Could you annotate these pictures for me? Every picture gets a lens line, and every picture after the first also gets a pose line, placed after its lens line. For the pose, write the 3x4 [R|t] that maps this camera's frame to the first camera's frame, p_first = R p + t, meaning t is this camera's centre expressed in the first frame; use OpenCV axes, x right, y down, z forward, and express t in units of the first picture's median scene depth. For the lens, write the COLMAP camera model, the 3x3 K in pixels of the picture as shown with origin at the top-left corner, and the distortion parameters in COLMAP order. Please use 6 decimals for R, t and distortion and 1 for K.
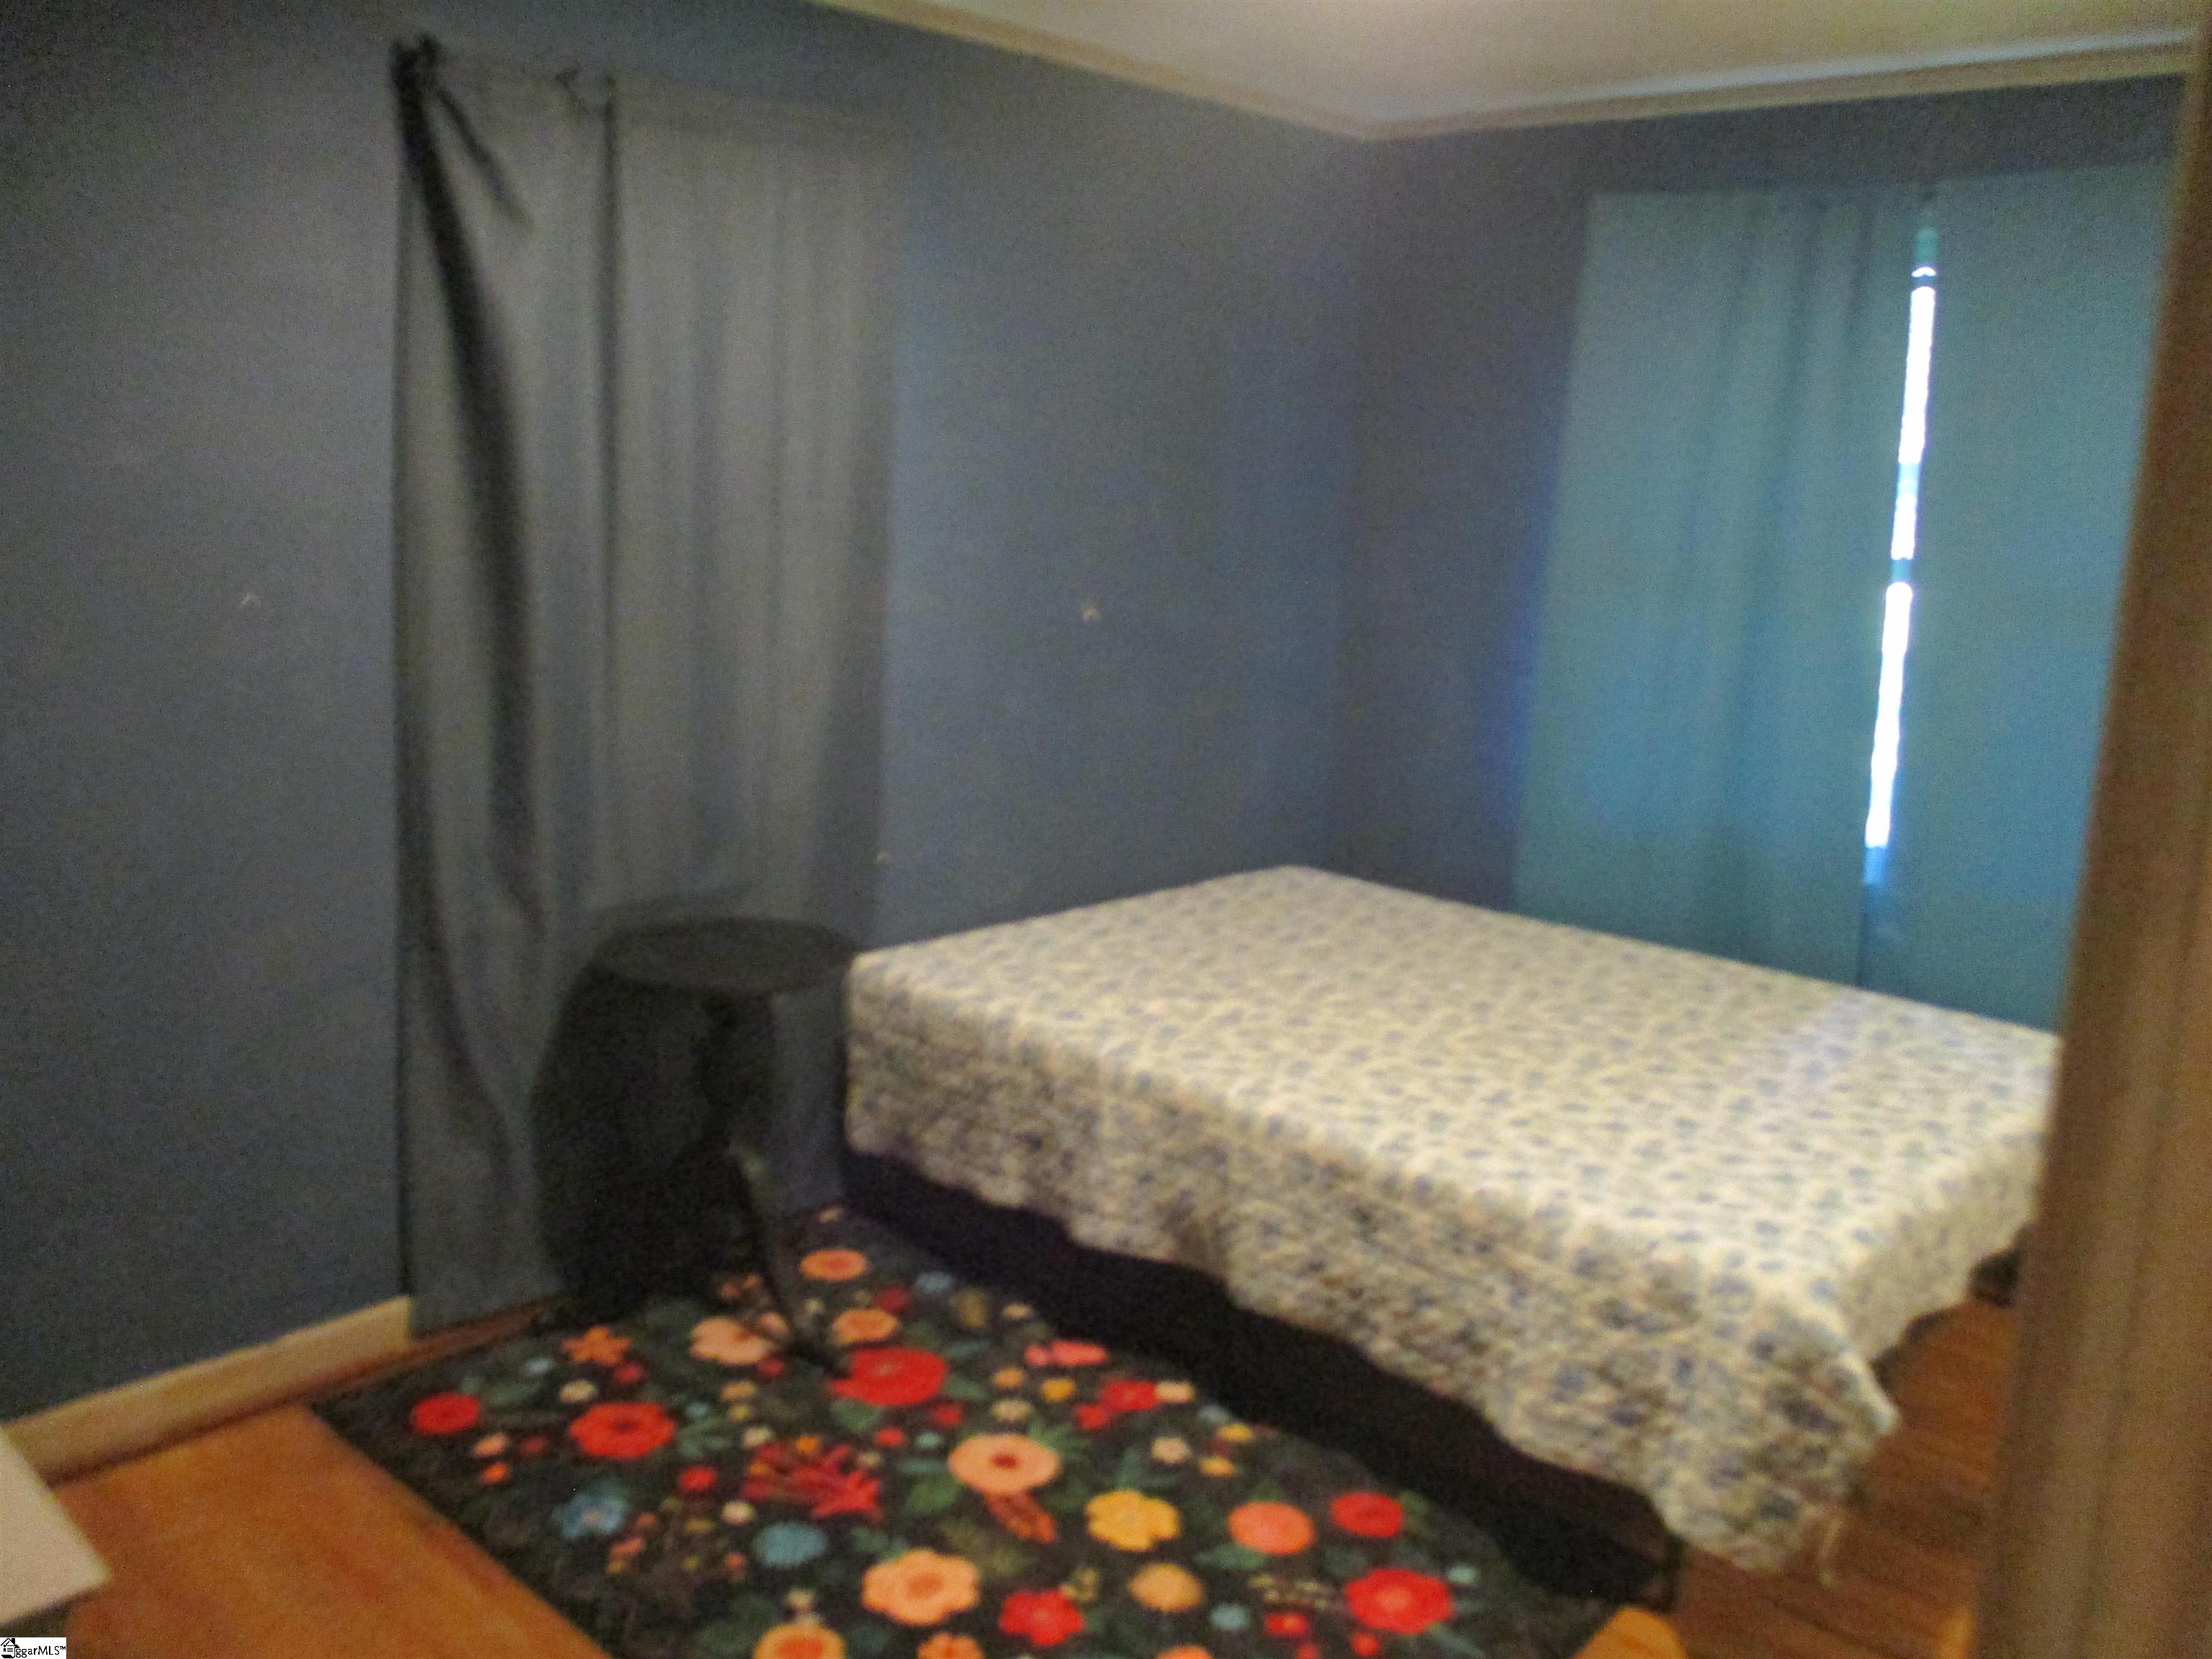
lens RADIAL K [[1868.7, 0, 1103.5], [0, 1868.7, 830.5], [0, 0, 1]] dist [-0.021467, 0.011716]
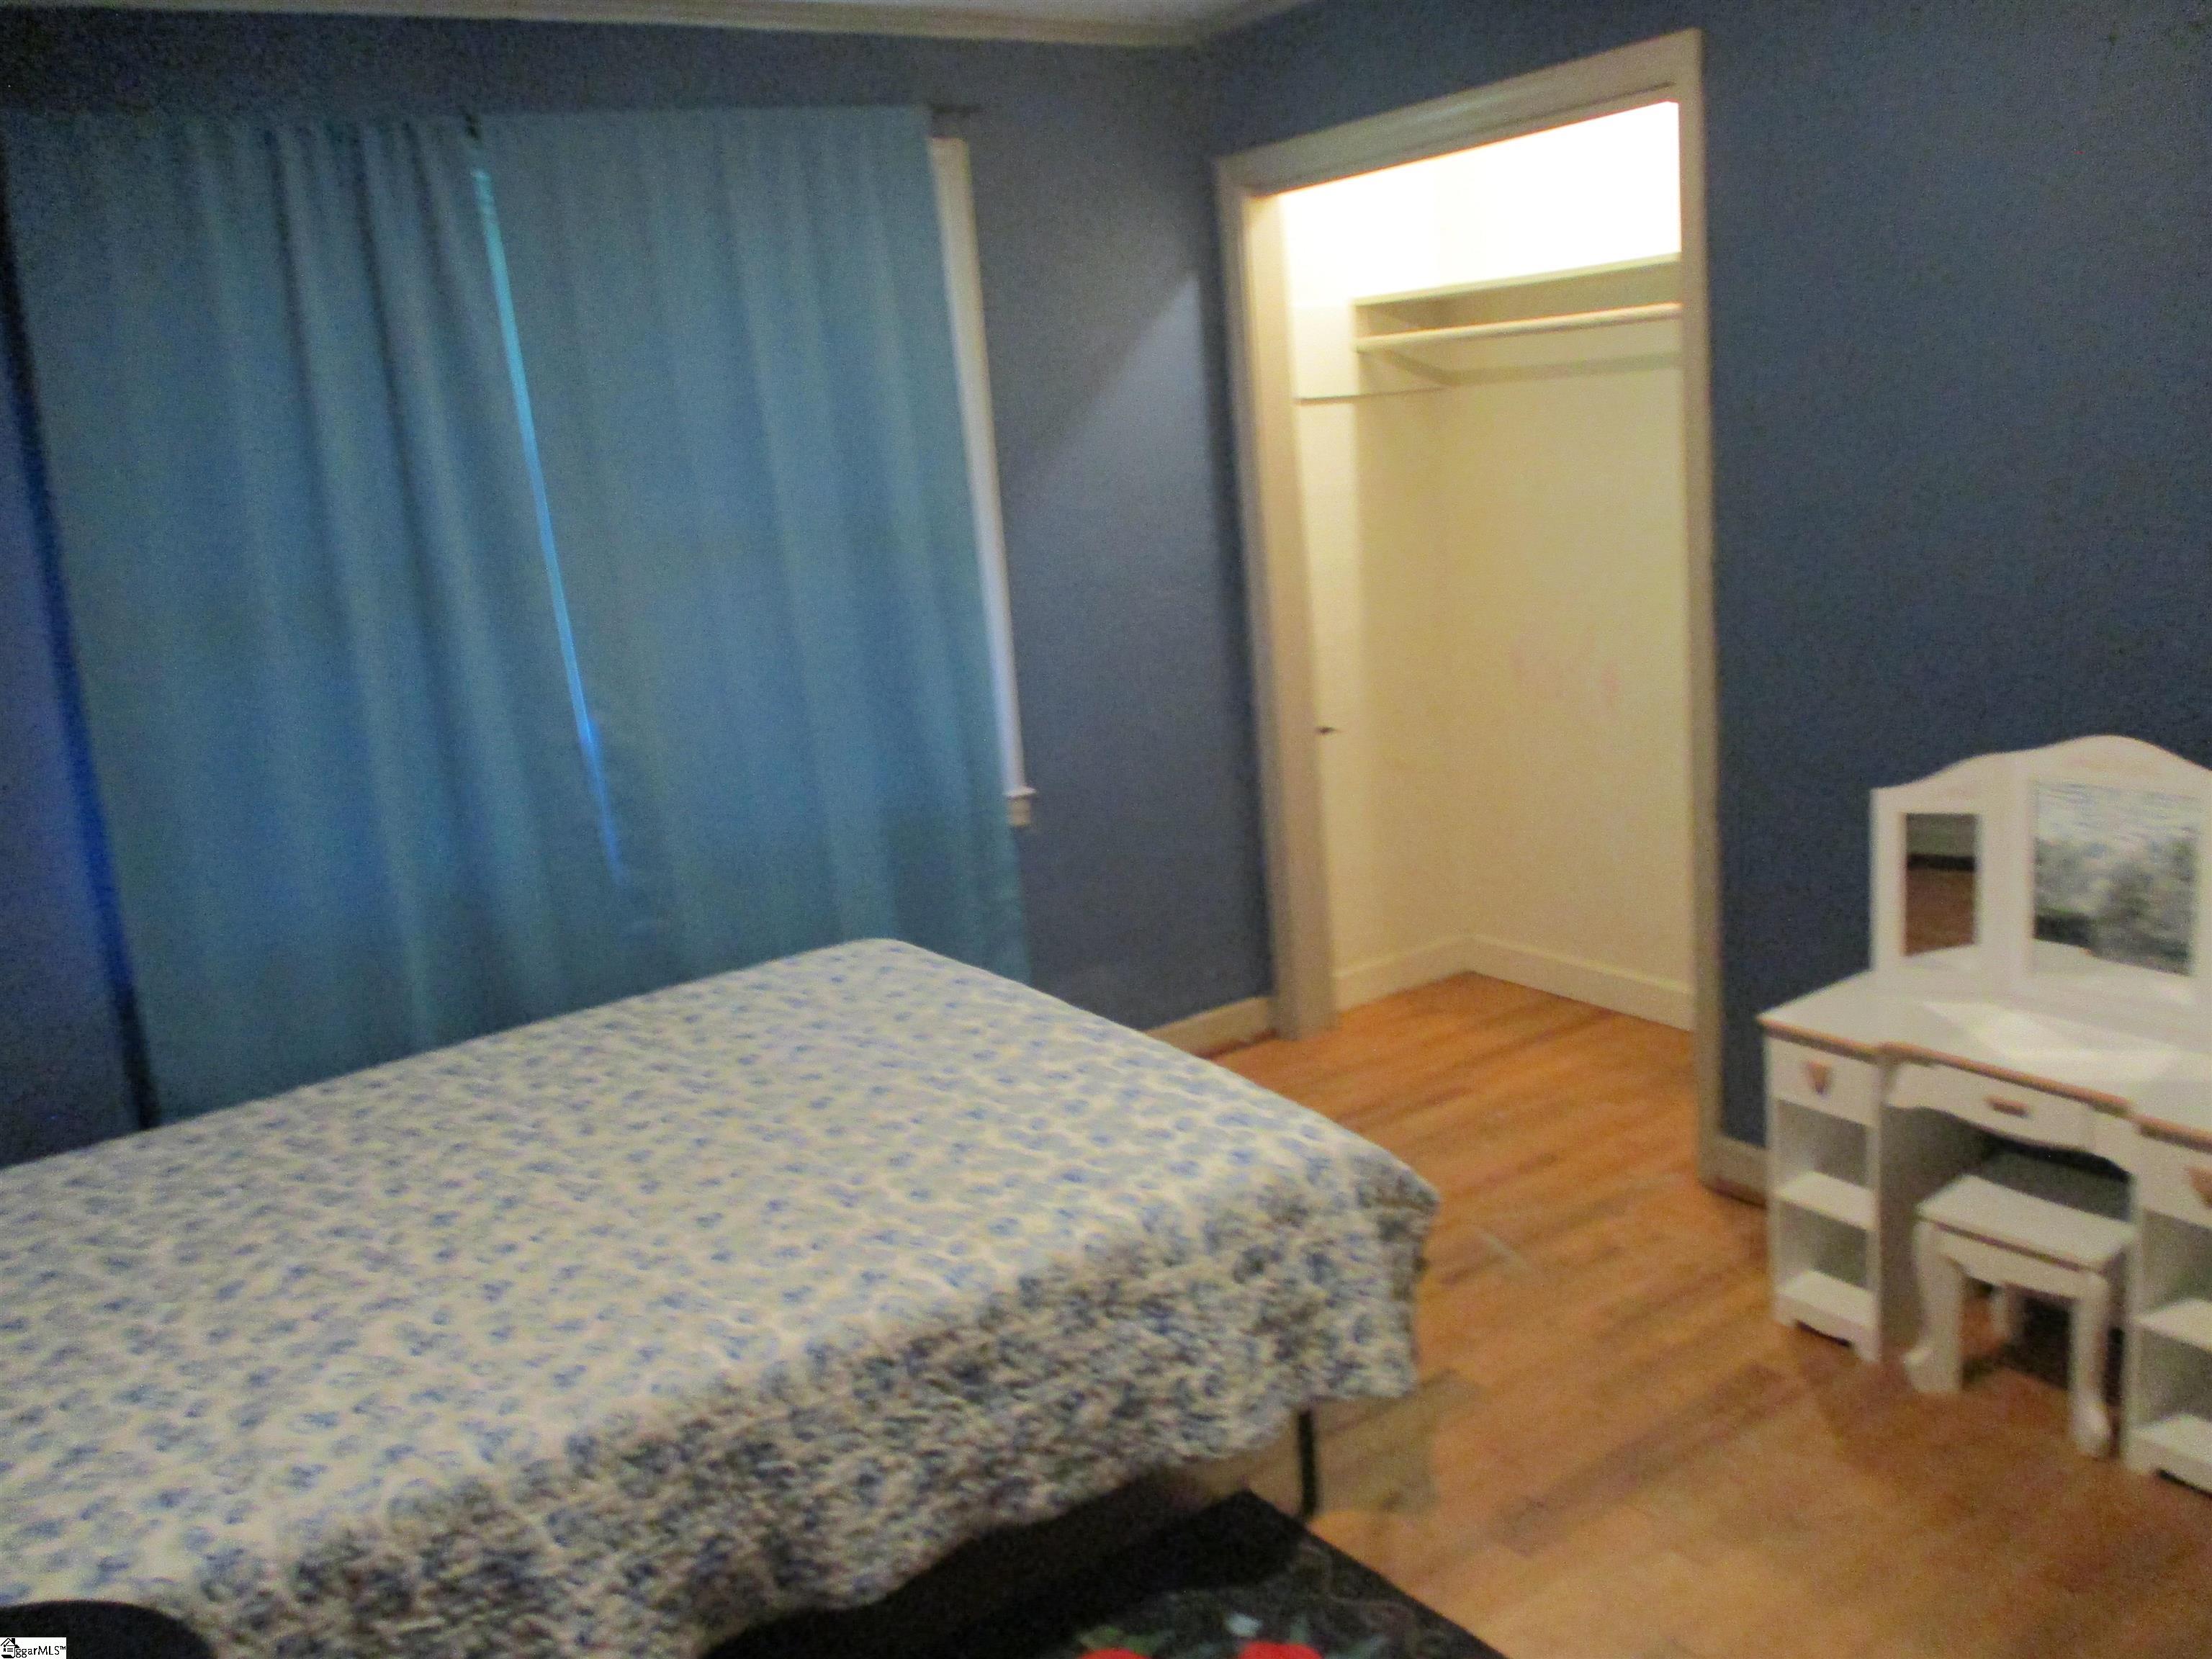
lens RADIAL K [[1868.7, 0, 1104.8], [0, 1868.7, 824.6], [0, 0, 1]] dist [-0.021467, 0.011716]
pose [[0.186026, -0.259450, 0.947671, -0.540444], [0.284383, 0.937441, 0.200826, -0.152408], [-0.940490, 0.232142, 0.248172, 0.711892]]
